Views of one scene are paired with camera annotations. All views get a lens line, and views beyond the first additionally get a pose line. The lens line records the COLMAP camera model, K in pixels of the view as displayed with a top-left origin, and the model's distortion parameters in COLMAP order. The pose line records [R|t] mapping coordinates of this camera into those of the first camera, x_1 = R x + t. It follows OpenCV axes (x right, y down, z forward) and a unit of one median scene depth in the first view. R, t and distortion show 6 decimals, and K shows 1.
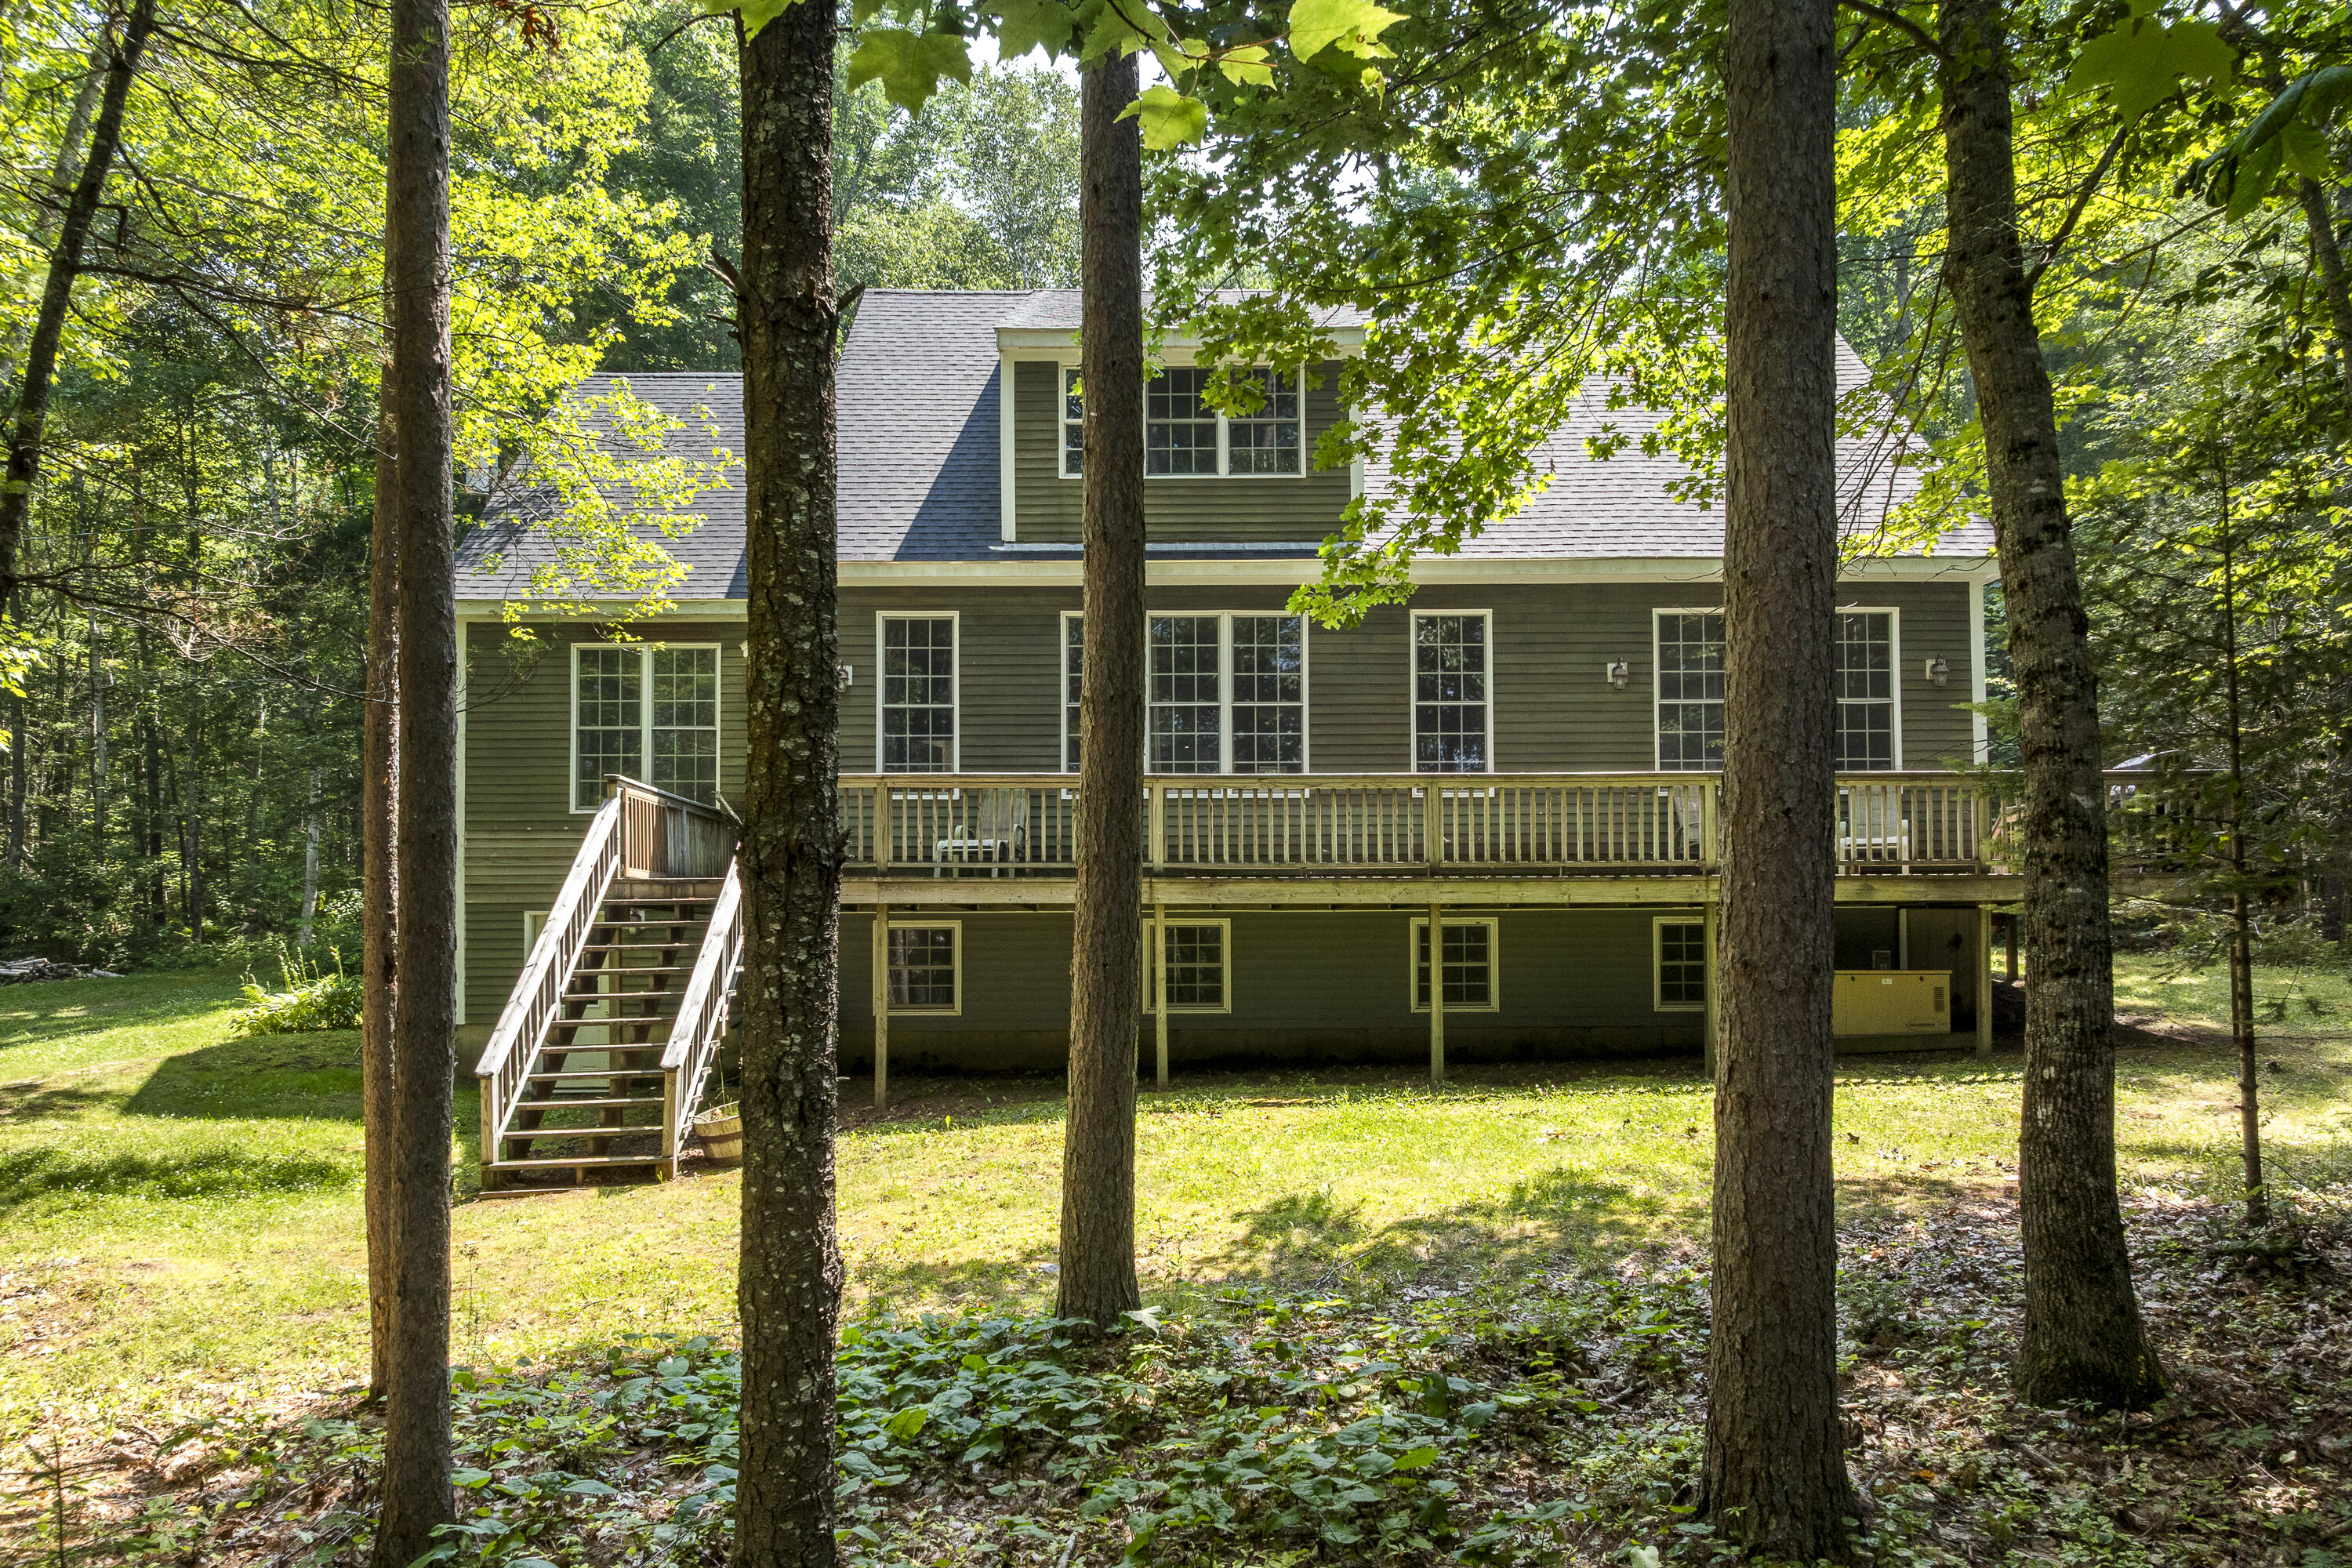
lens RADIAL K [[1627.6, 0, 1172.2], [0, 1627.6, 866.3], [0, 0, 1]] dist [-0.006961, 0.002301]
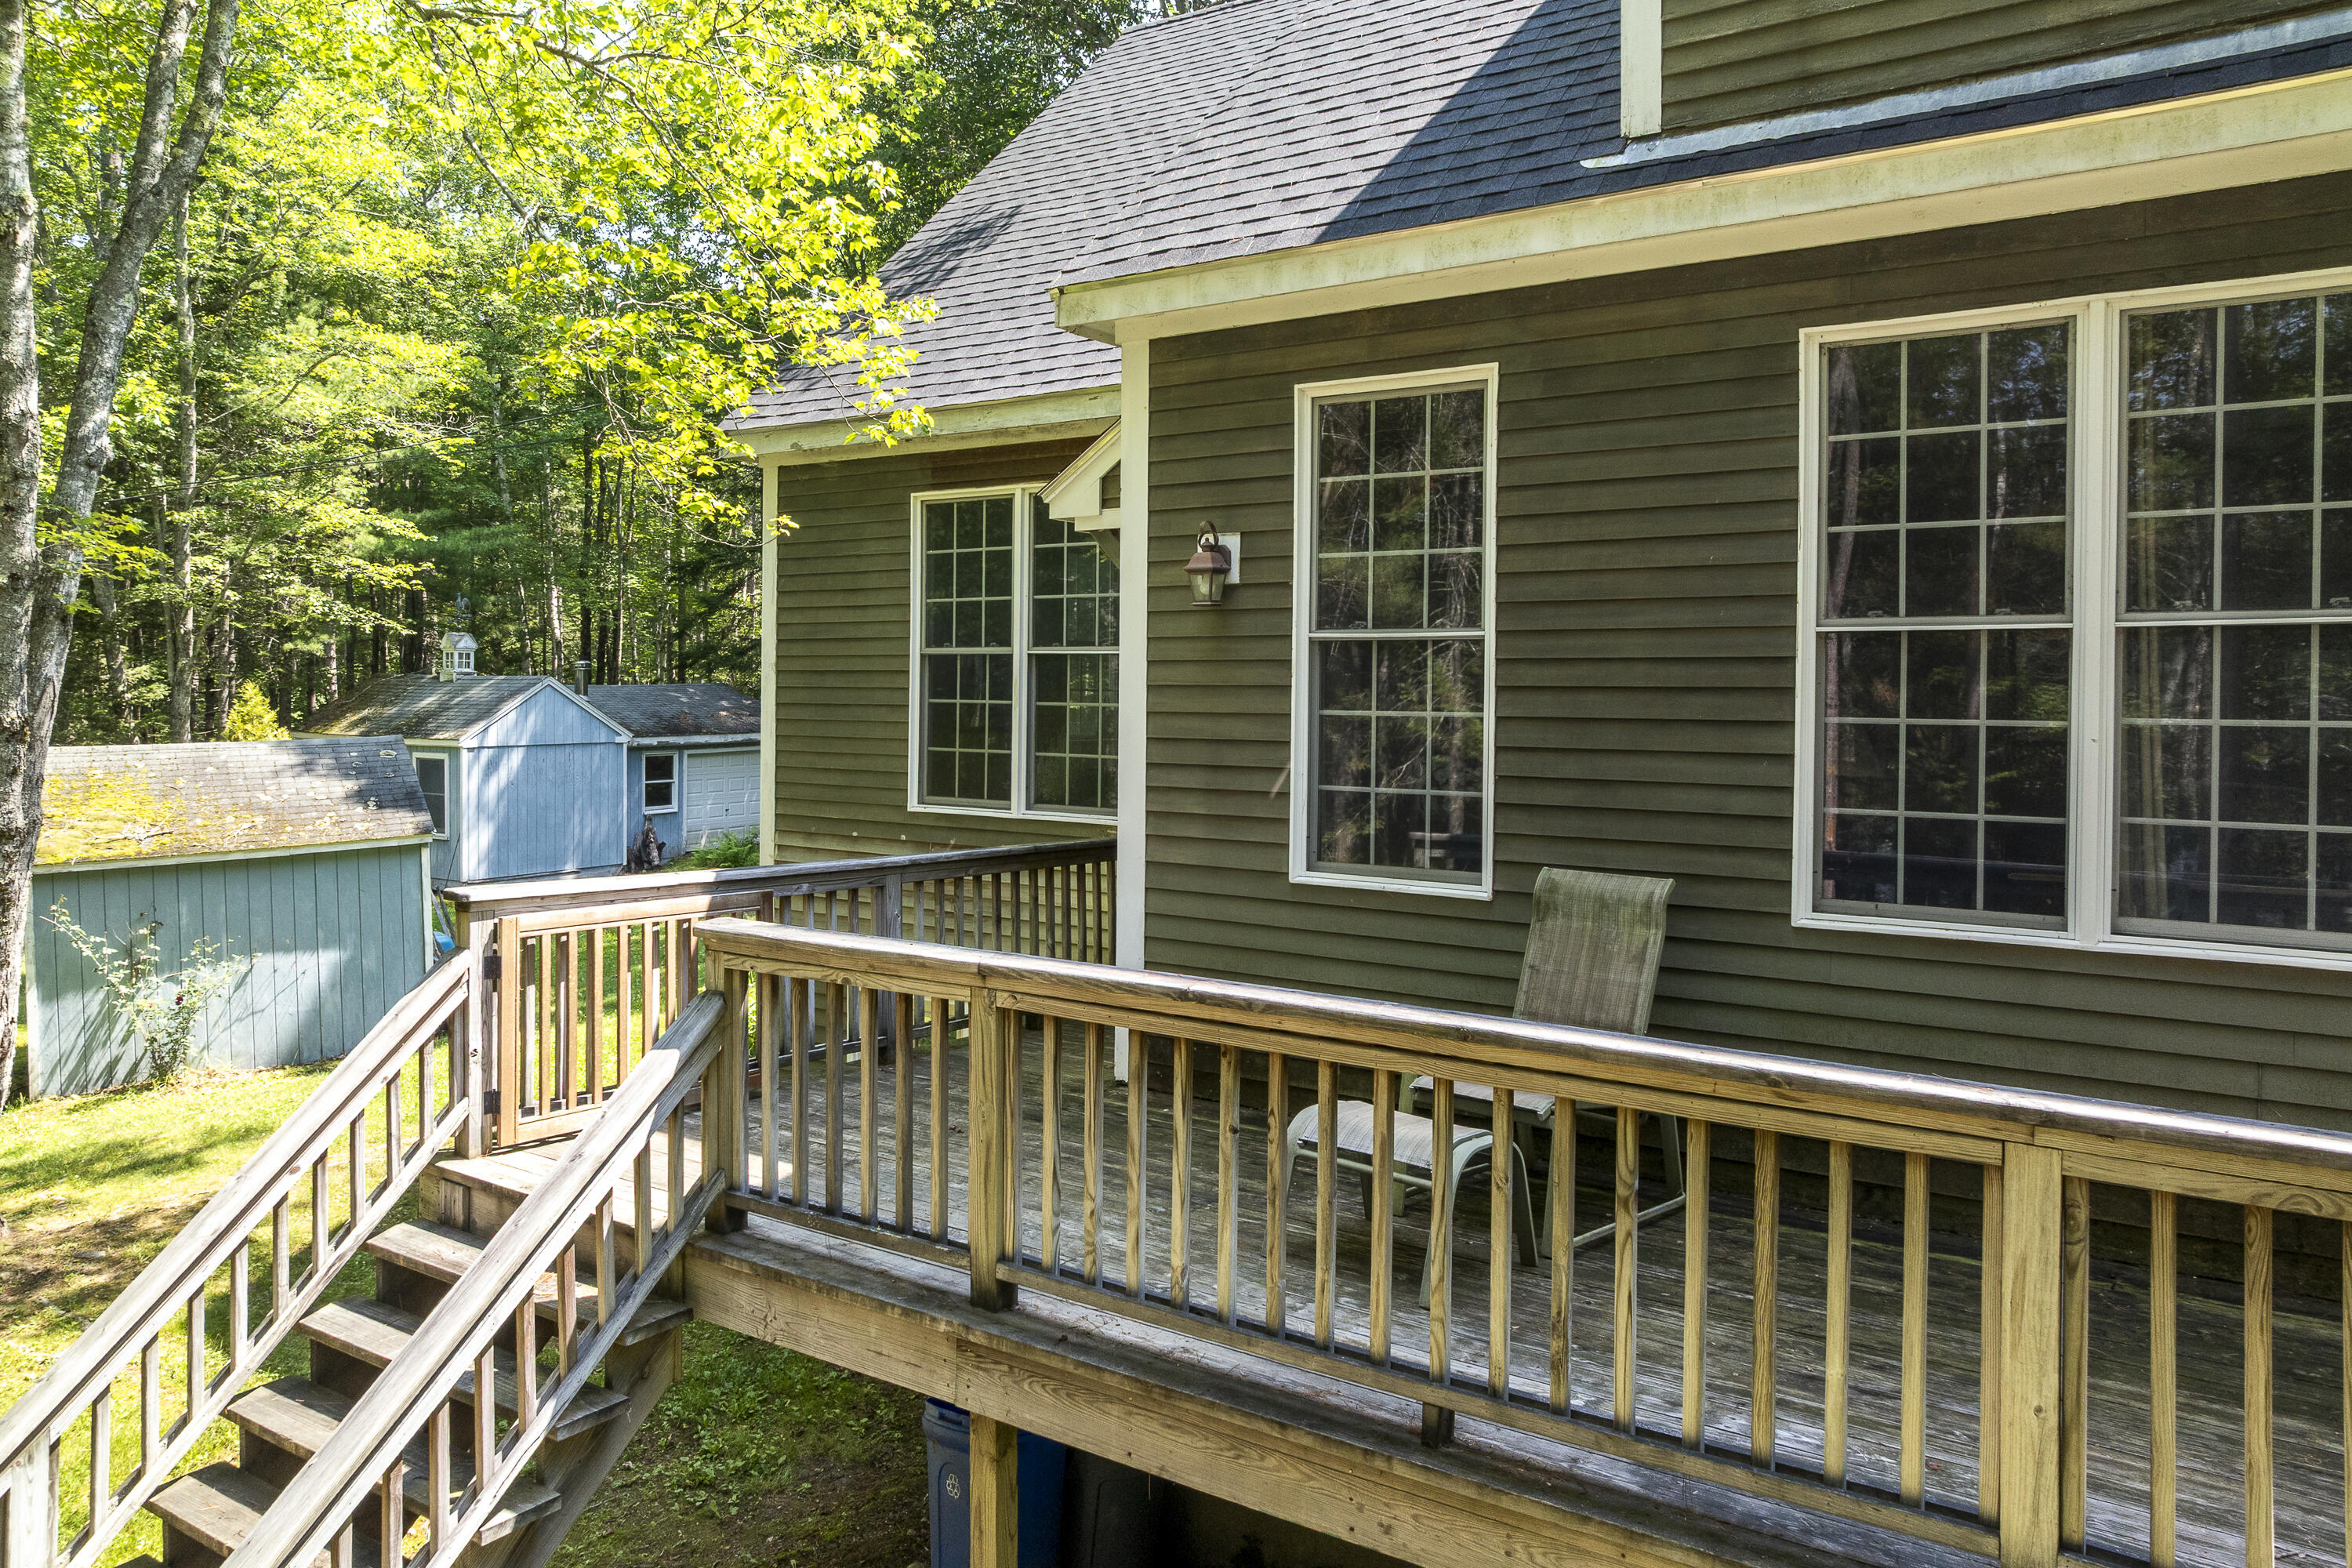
lens RADIAL K [[1627.6, 0, 1177.2], [0, 1627.6, 713.9], [0, 0, 1]] dist [-0.006961, 0.002301]
pose [[0.822627, 0.018980, -0.568264, 0.012665], [0.008063, 0.998953, 0.045037, -0.097110], [0.568524, -0.041631, 0.821613, 0.666397]]
